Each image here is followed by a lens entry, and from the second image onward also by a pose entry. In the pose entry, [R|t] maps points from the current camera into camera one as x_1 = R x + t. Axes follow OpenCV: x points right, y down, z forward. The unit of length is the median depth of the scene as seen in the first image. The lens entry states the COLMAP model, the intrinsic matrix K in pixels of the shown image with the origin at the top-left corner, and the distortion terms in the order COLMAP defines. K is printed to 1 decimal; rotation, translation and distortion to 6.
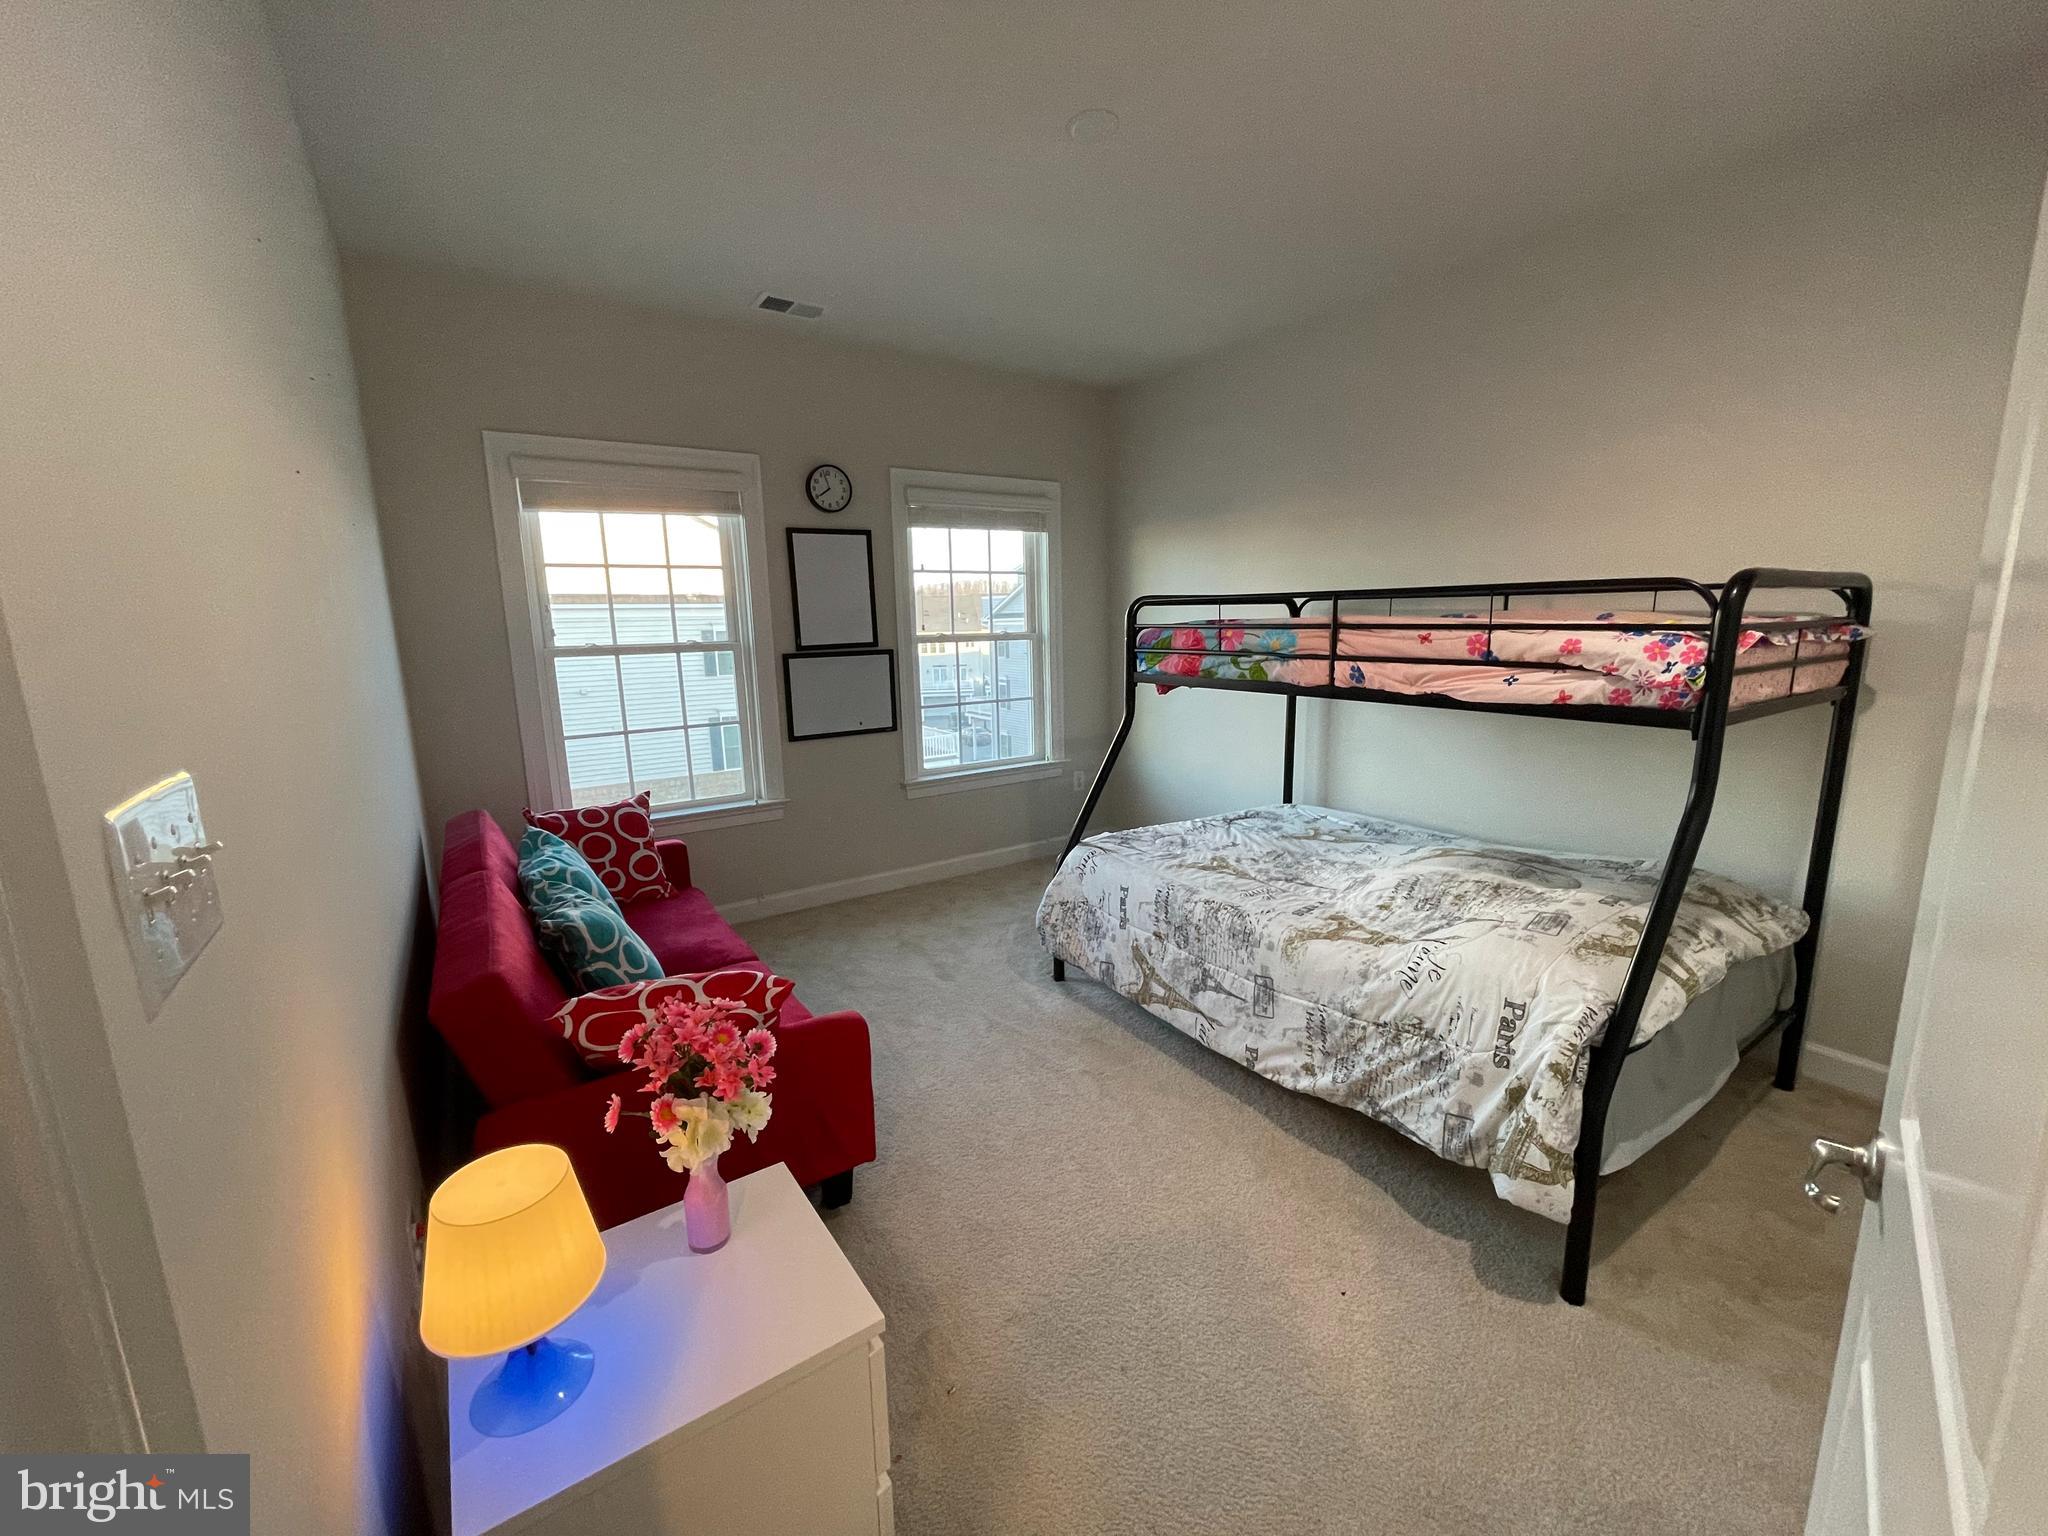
lens RADIAL K [[825.2, 0, 1027.7], [0, 825.2, 769.6], [0, 0, 1]] dist [0.000144, -0.000638]
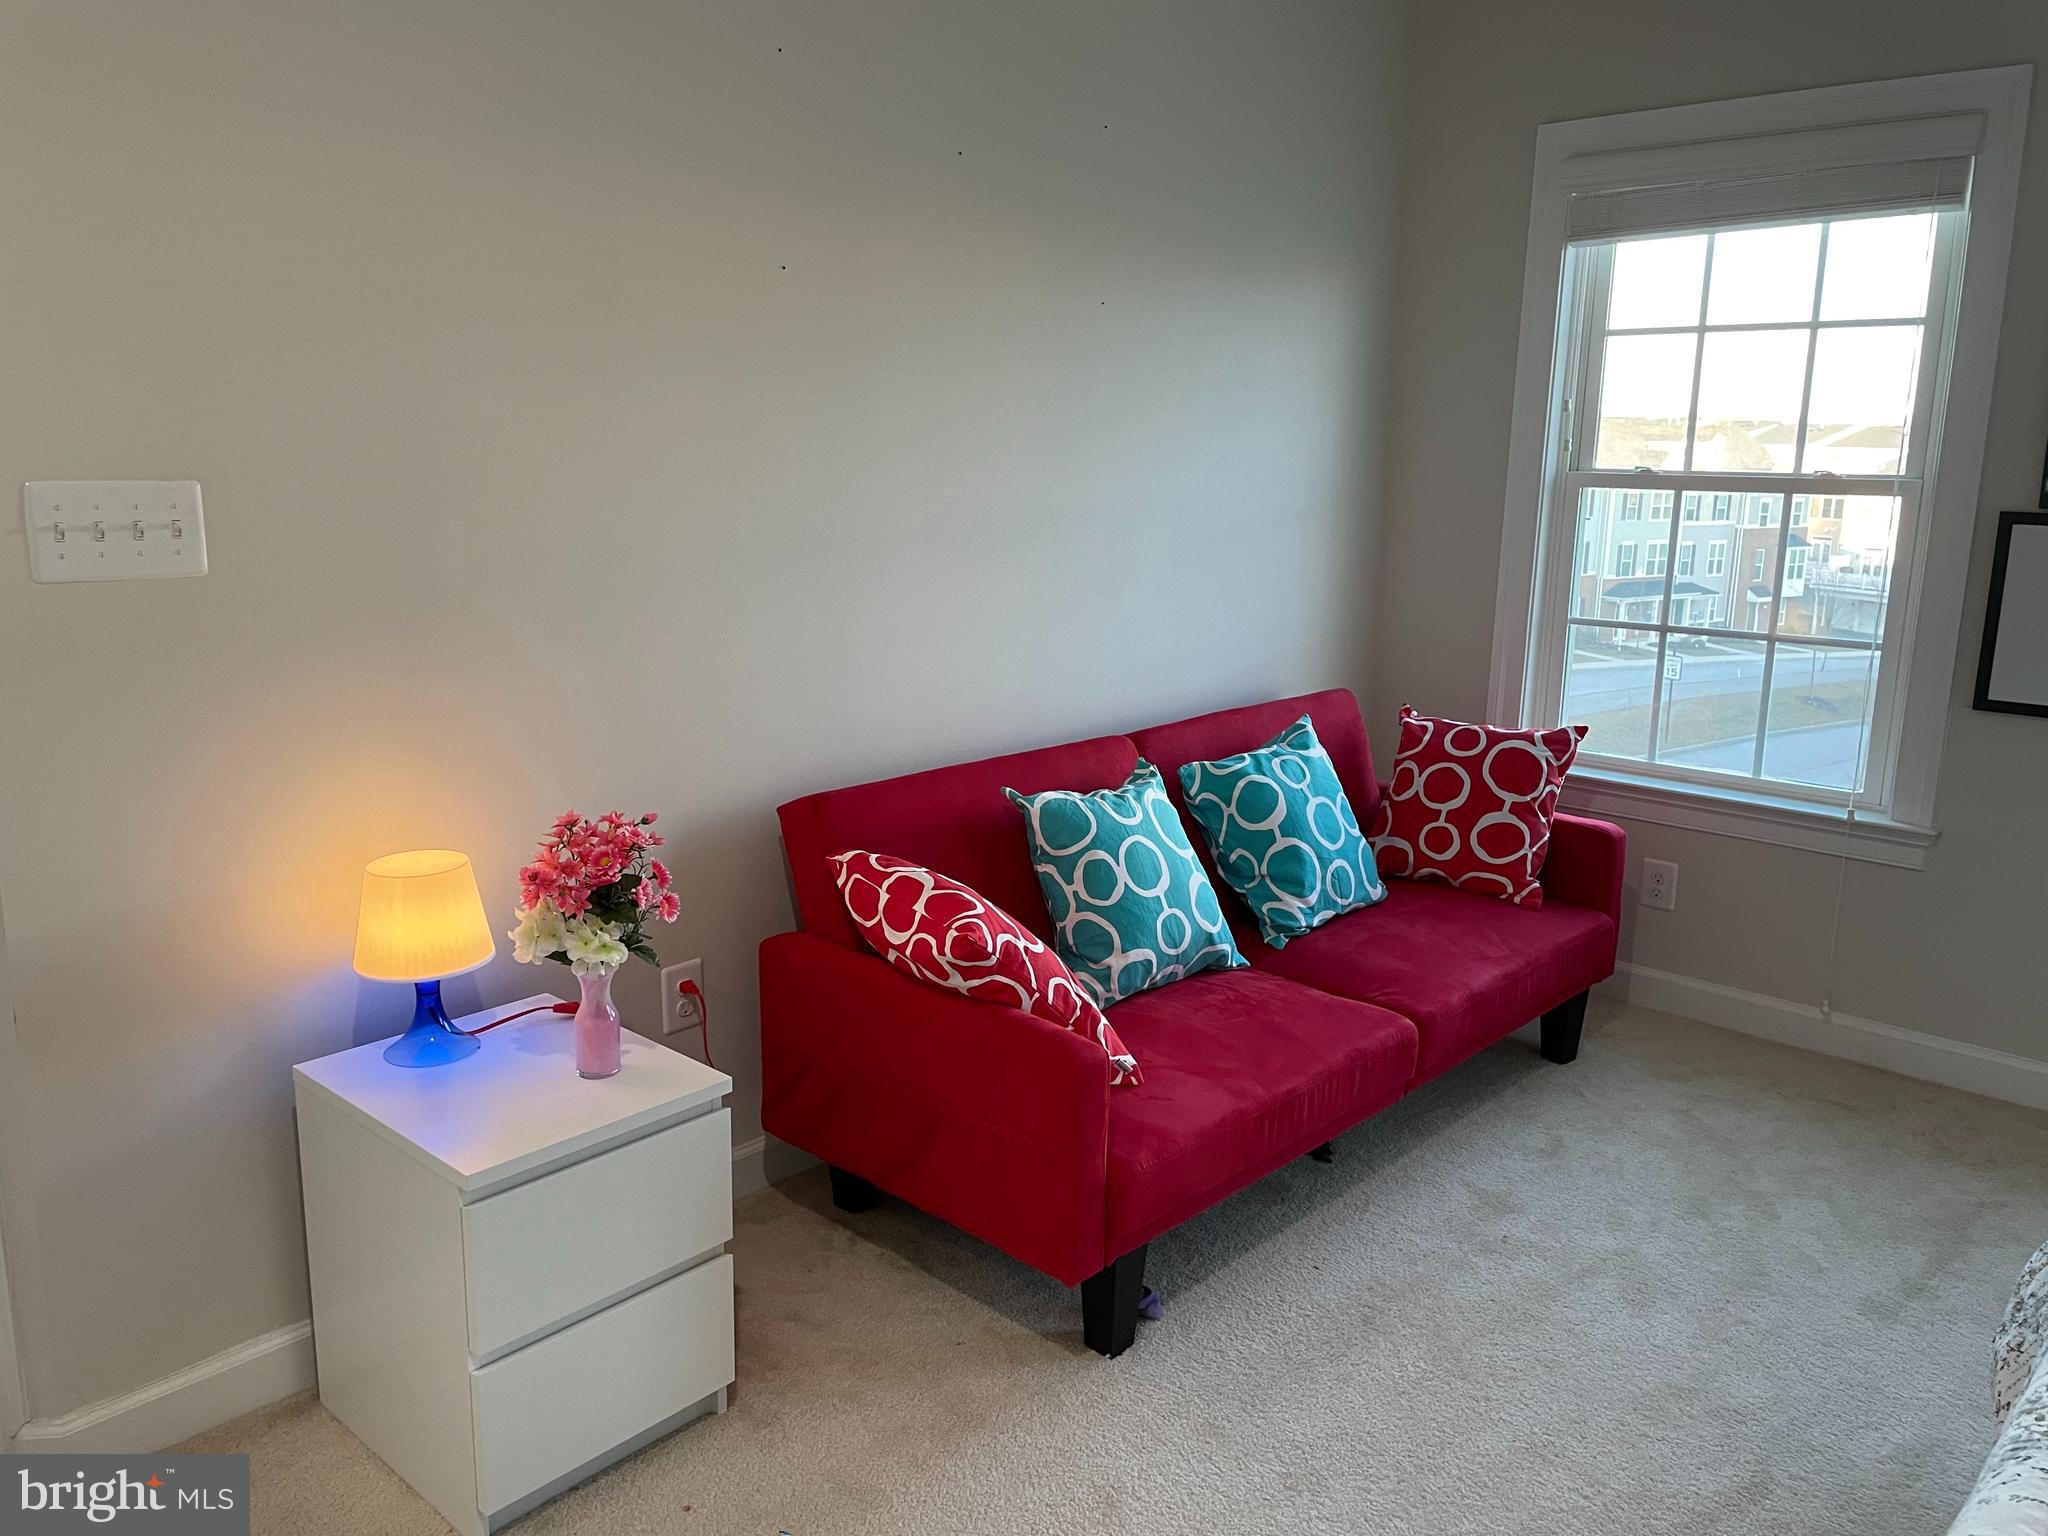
lens RADIAL K [[1536.8, 0, 1024.0], [0, 1536.8, 768.0], [0, 0, 1]] dist [0.099550, -0.133513]
pose [[0.218628, 0.230911, -0.948094, 0.504312], [-0.198268, 0.961843, 0.188540, -0.075317], [0.955454, 0.146757, 0.256068, 0.358906]]
